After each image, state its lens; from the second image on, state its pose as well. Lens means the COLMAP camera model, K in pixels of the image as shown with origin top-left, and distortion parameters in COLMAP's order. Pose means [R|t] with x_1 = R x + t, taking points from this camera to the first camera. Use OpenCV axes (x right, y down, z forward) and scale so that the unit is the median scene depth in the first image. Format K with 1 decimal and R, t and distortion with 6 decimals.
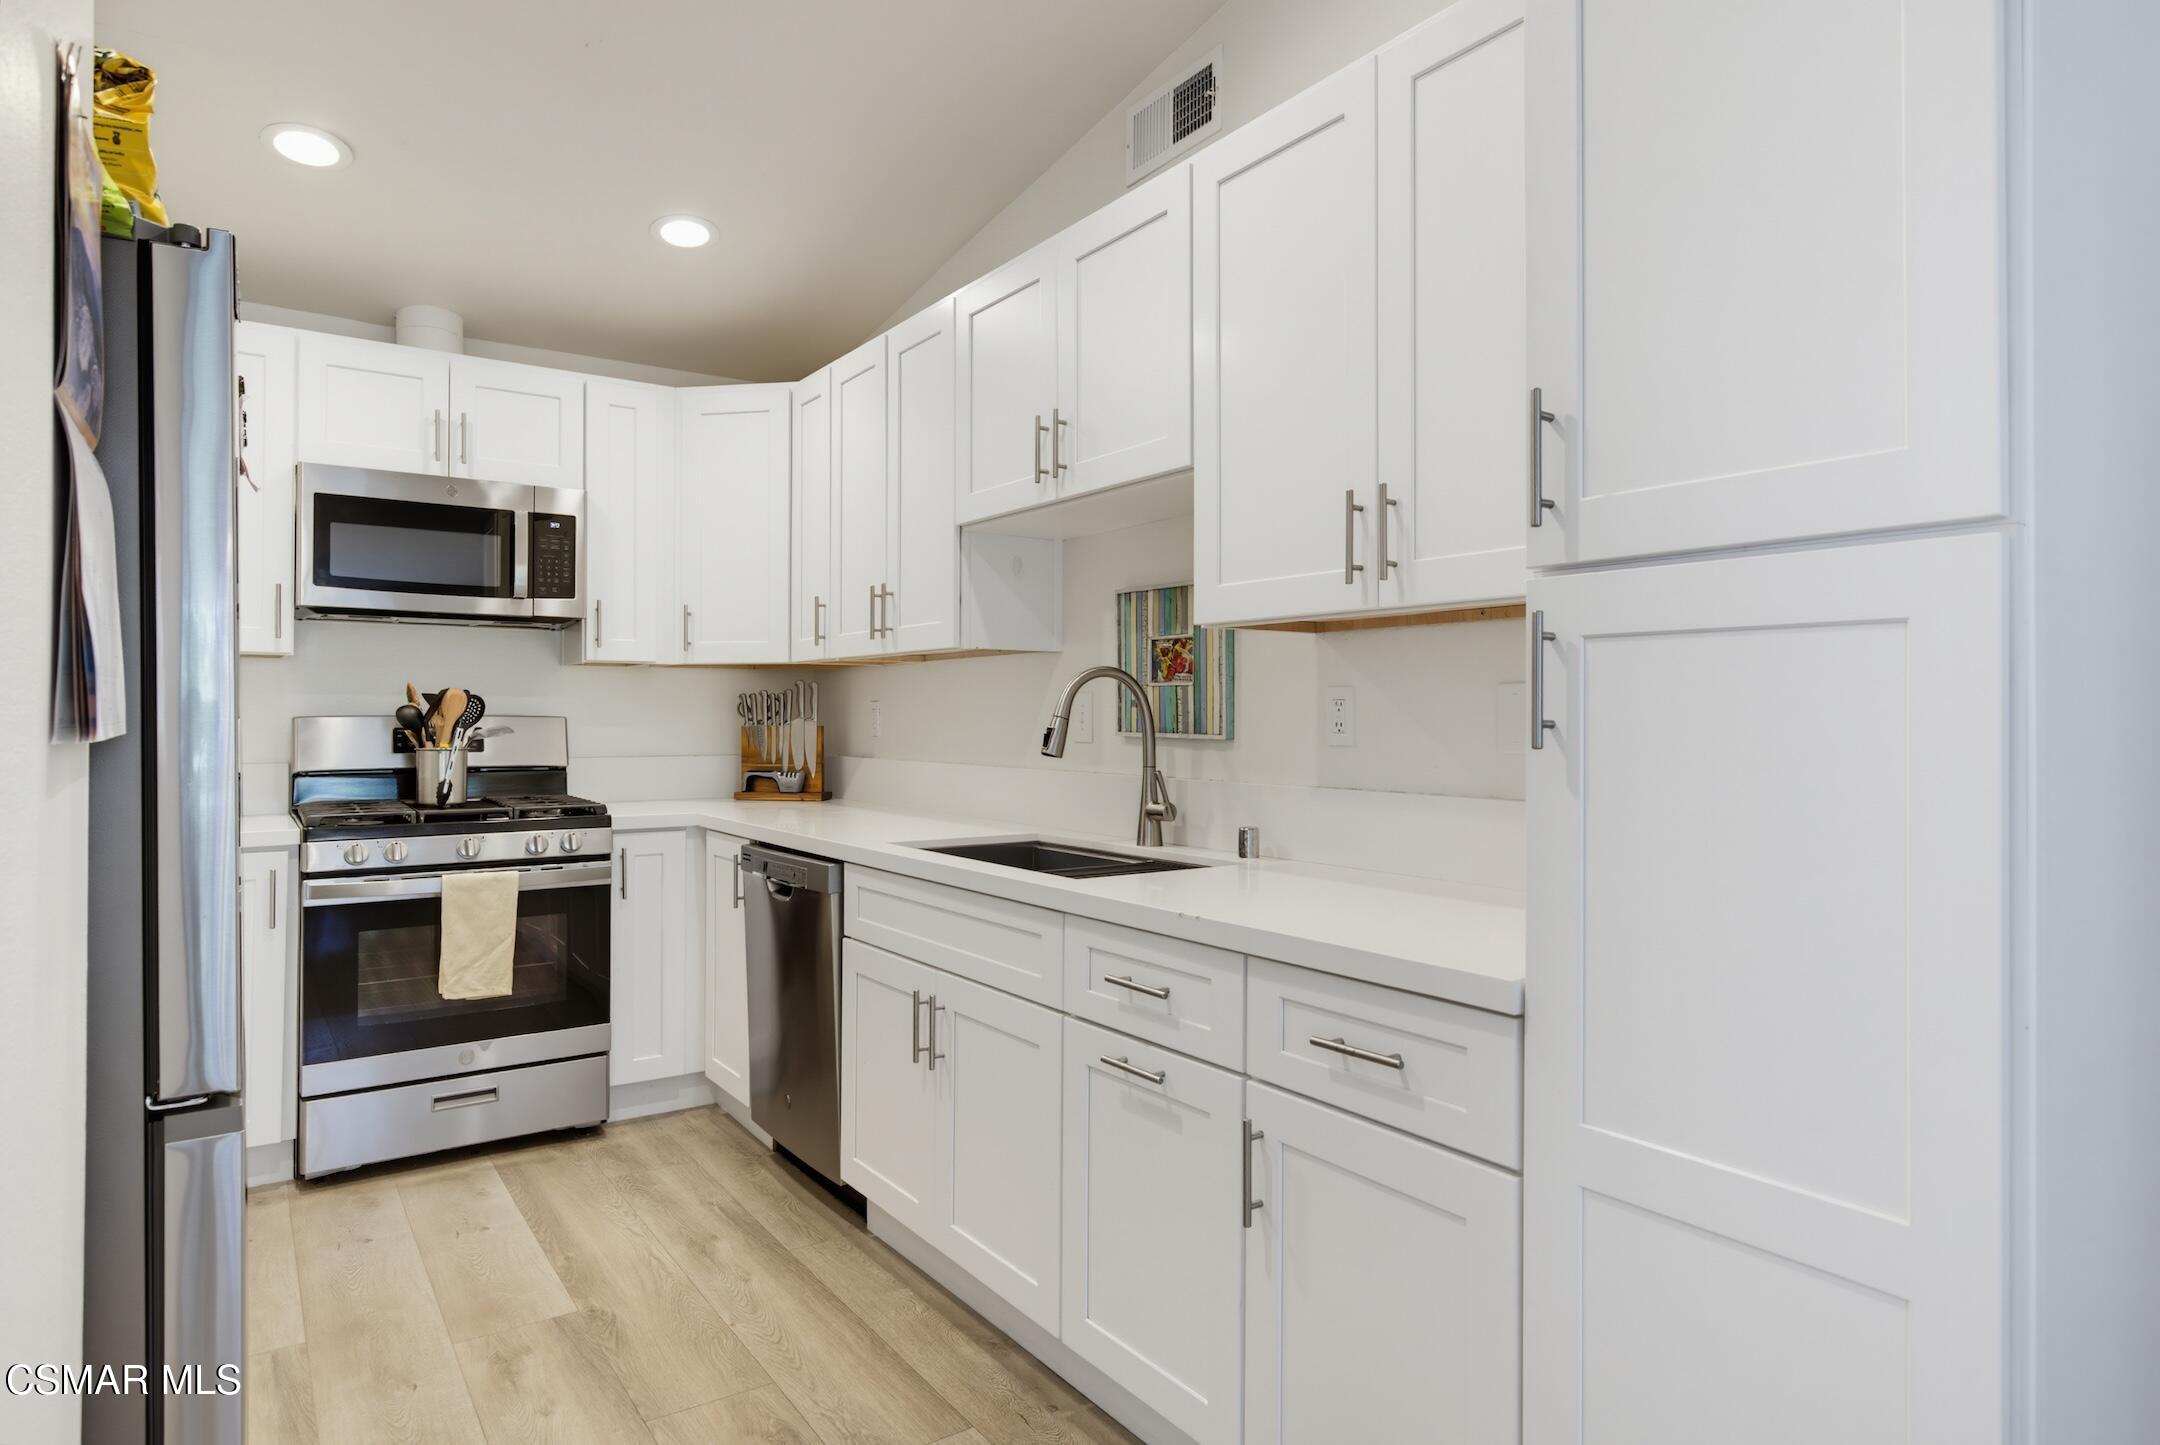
lens RADIAL K [[1196.6, 0, 1076.7], [0, 1196.6, 717.7], [0, 0, 1]] dist [-0.000009, -0.000078]
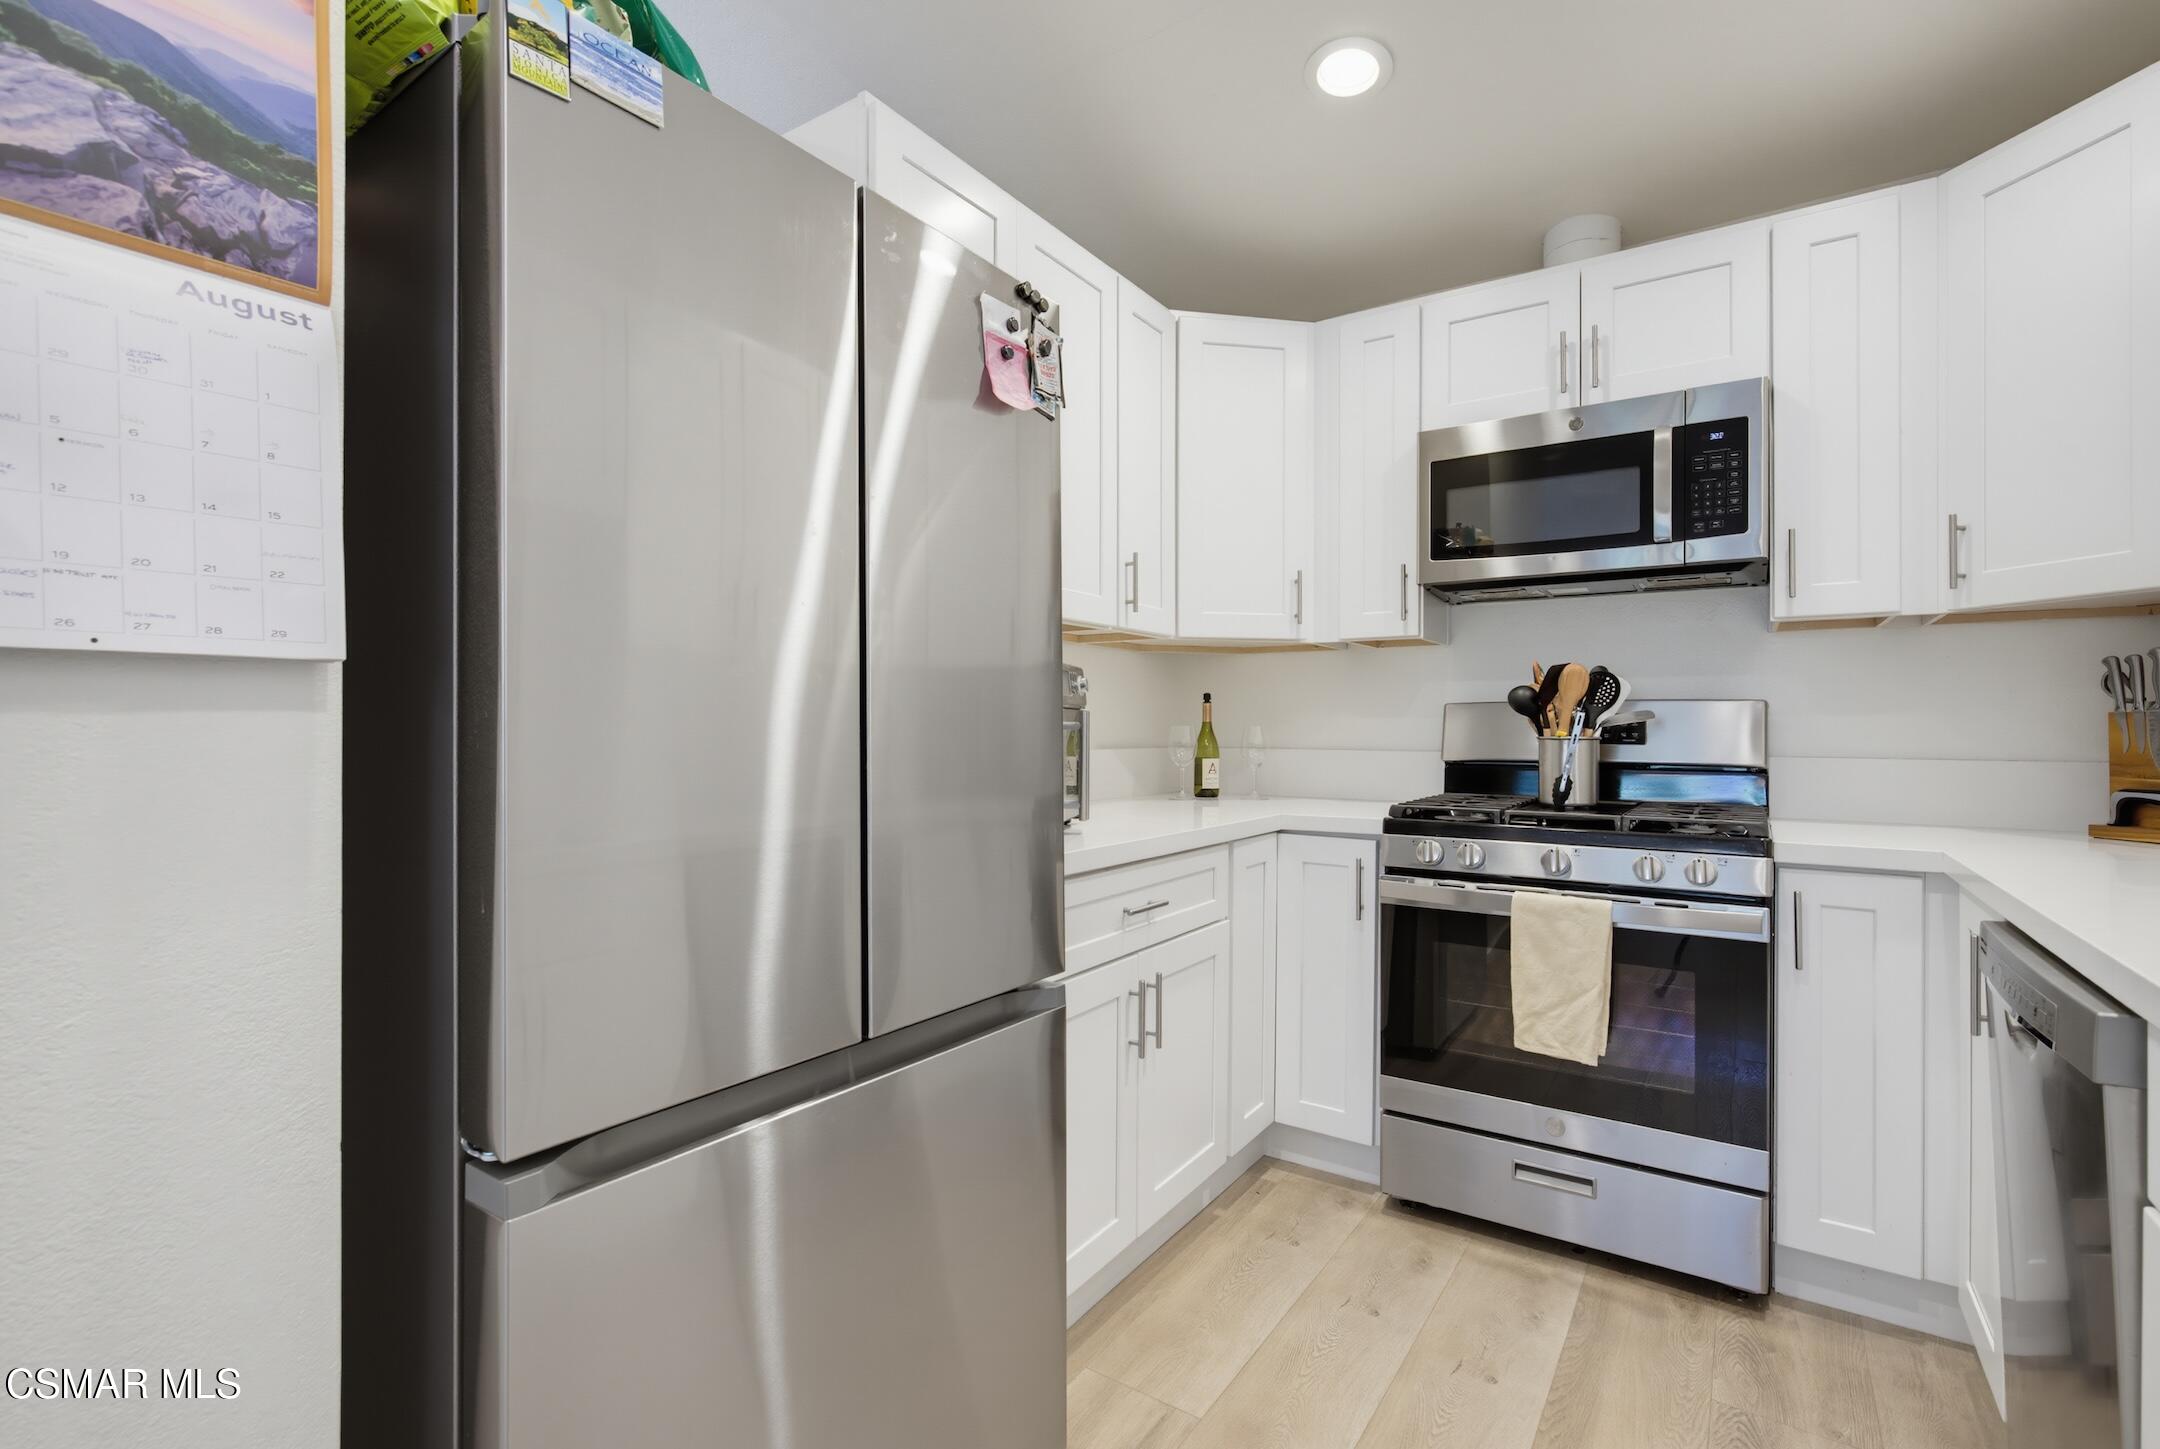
lens RADIAL K [[983.6, 0, 1131.7], [0, 983.6, 721.4], [0, 0, 1]] dist [0.003714, 0.002082]
pose [[0.358225, -0.003611, -0.933628, -0.001440], [-0.002087, 0.999987, -0.004669, 0.018407], [0.933633, 0.003621, 0.358213, 0.473068]]
